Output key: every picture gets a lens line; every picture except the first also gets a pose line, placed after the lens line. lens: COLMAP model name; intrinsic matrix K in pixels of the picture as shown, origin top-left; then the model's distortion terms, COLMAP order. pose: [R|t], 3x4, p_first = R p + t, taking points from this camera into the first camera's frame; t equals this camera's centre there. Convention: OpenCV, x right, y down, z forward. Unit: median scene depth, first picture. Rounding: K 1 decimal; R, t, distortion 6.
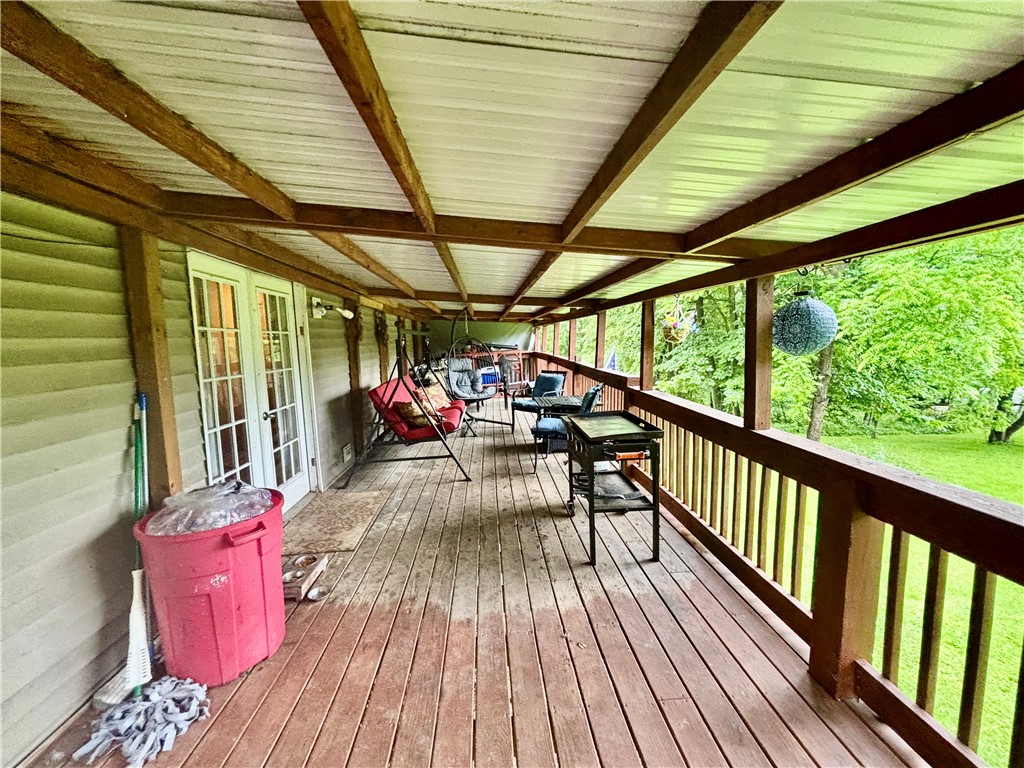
lens RADIAL K [[413.4, 0, 509.0], [0, 413.4, 382.6], [0, 0, 1]] dist [0.002181, -0.001793]
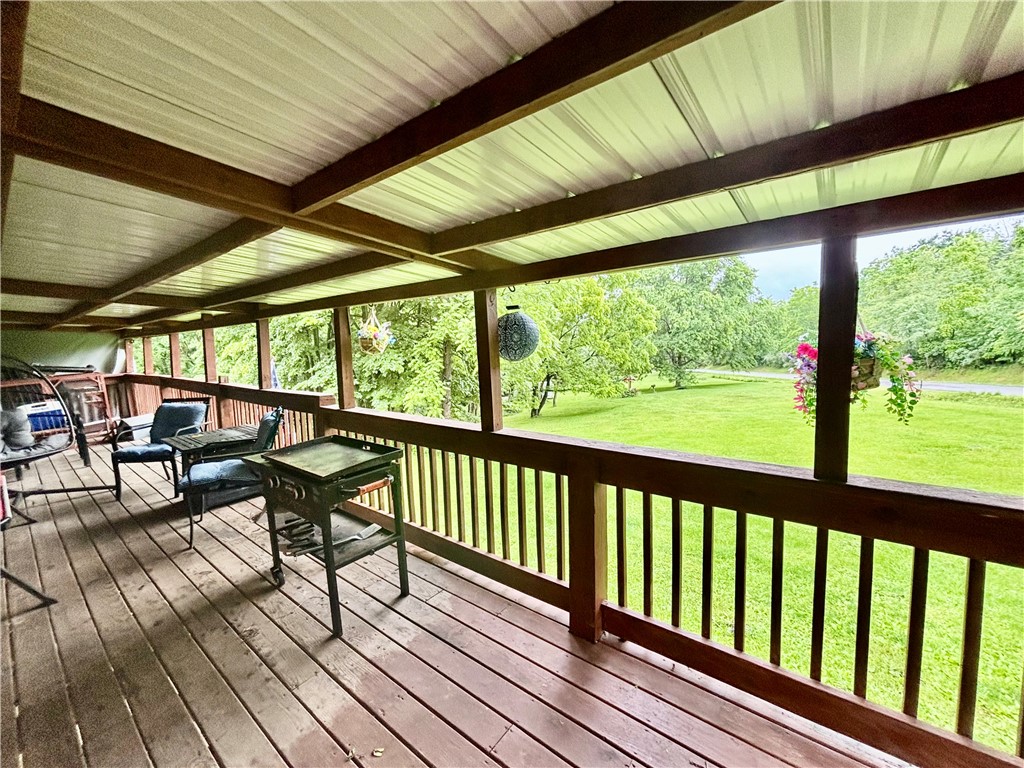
lens RADIAL K [[413.4, 0, 512.1], [0, 413.4, 384.6], [0, 0, 1]] dist [0.002181, -0.001793]
pose [[0.657750, -0.073831, 0.749609, -0.096697], [0.097451, 0.995162, 0.012507, -0.009186], [-0.746906, 0.064823, 0.661763, 0.147911]]
